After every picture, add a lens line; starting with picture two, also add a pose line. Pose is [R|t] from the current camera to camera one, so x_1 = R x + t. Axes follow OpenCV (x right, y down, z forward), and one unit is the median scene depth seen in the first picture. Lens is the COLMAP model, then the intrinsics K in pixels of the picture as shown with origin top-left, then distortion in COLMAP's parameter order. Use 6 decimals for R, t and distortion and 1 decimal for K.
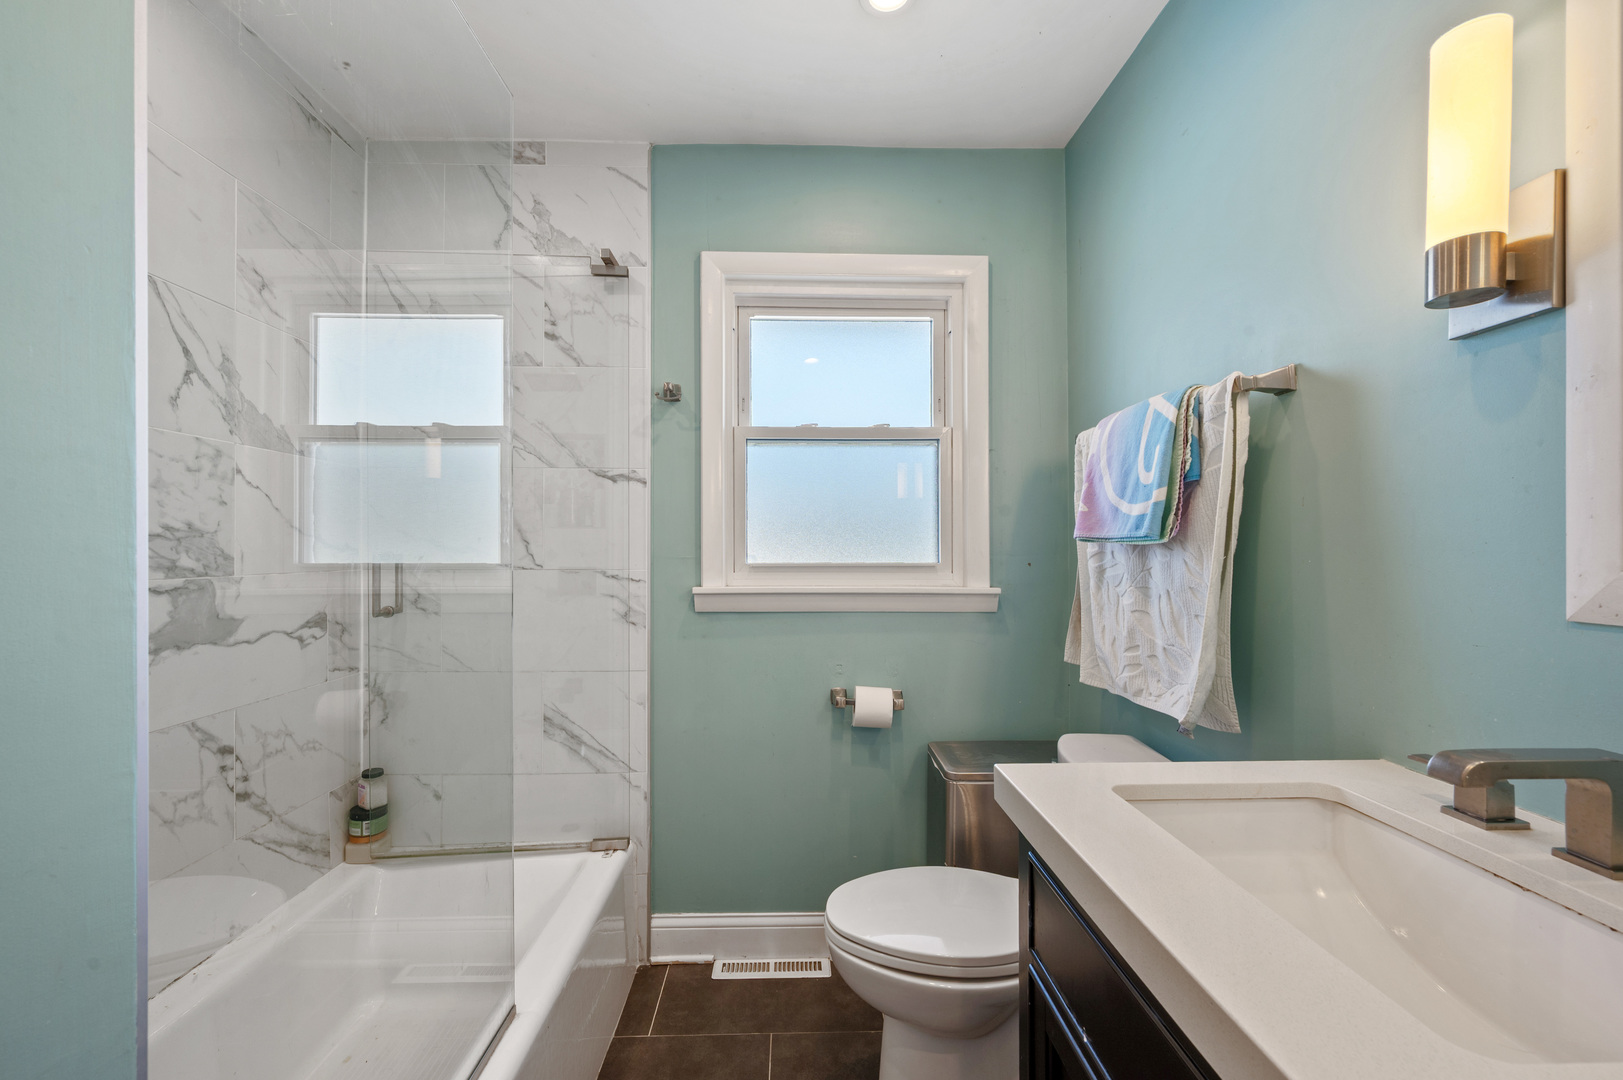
lens RADIAL K [[642.7, 0, 814.8], [0, 642.7, 548.8], [0, 0, 1]] dist [-0.002931, 0.000024]
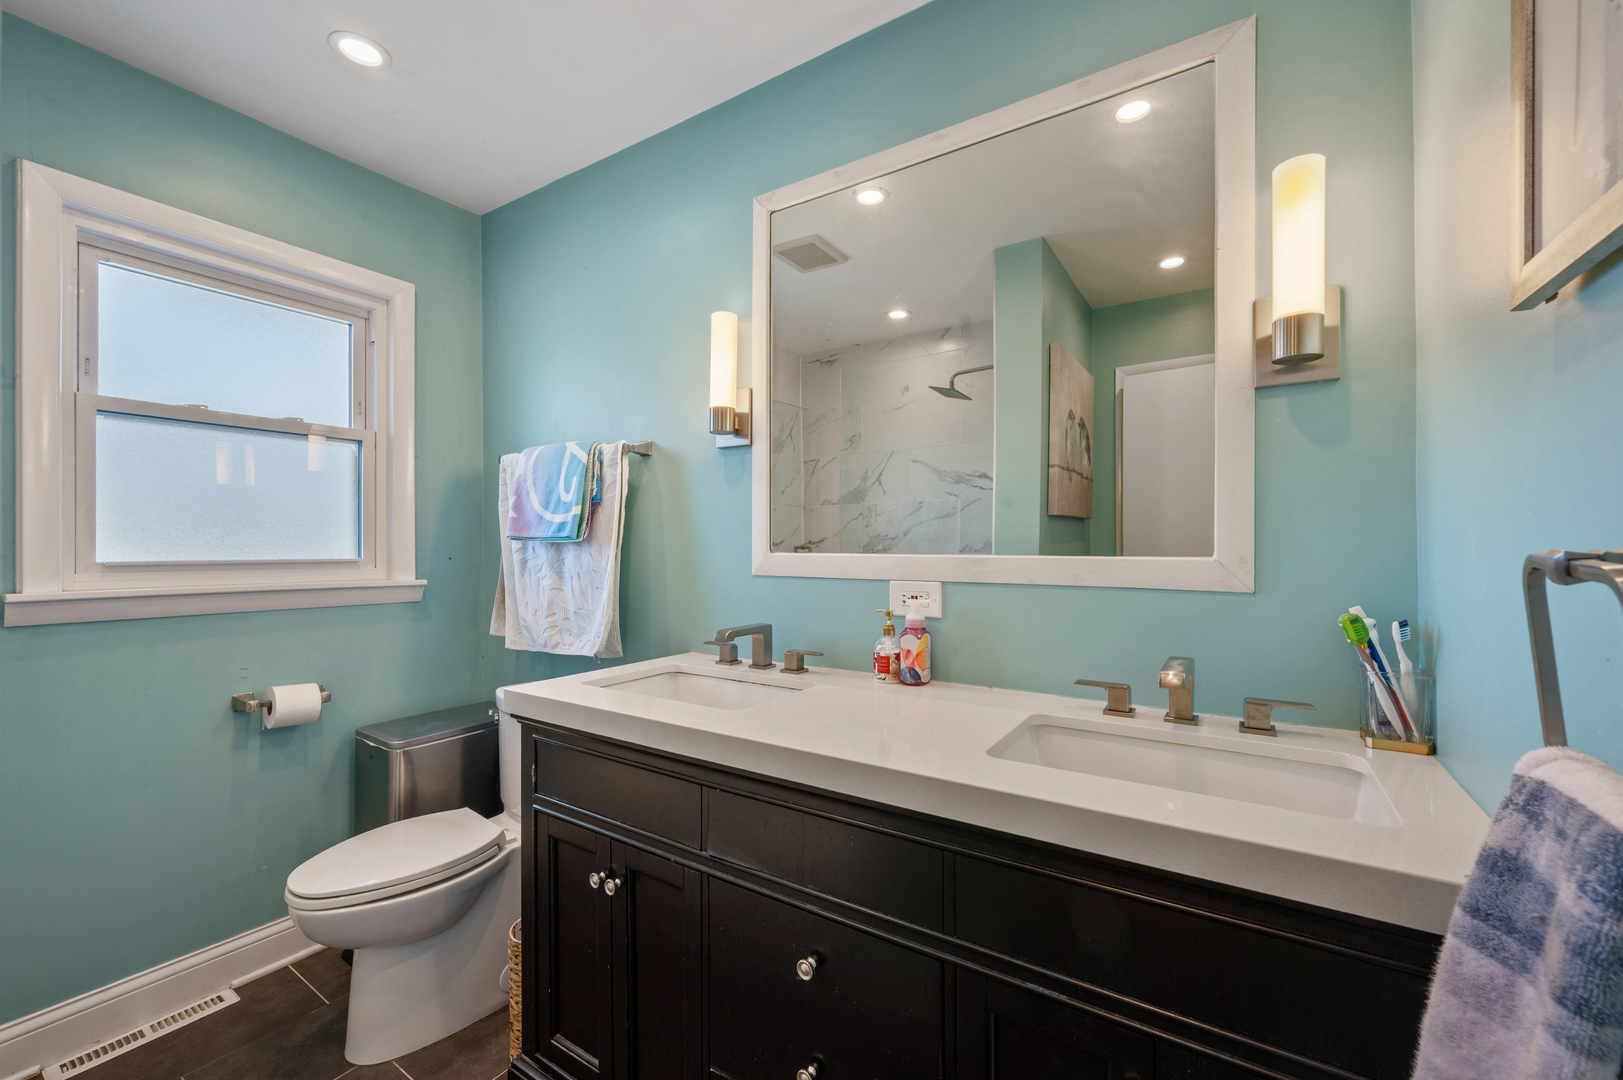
lens RADIAL K [[642.7, 0, 814.8], [0, 642.7, 548.8], [0, 0, 1]] dist [-0.002931, 0.000024]
pose [[0.566102, -0.001960, 0.824333, -0.352931], [-0.001635, 0.999993, 0.003501, 0.001860], [-0.824333, -0.003330, 0.566095, -0.290049]]
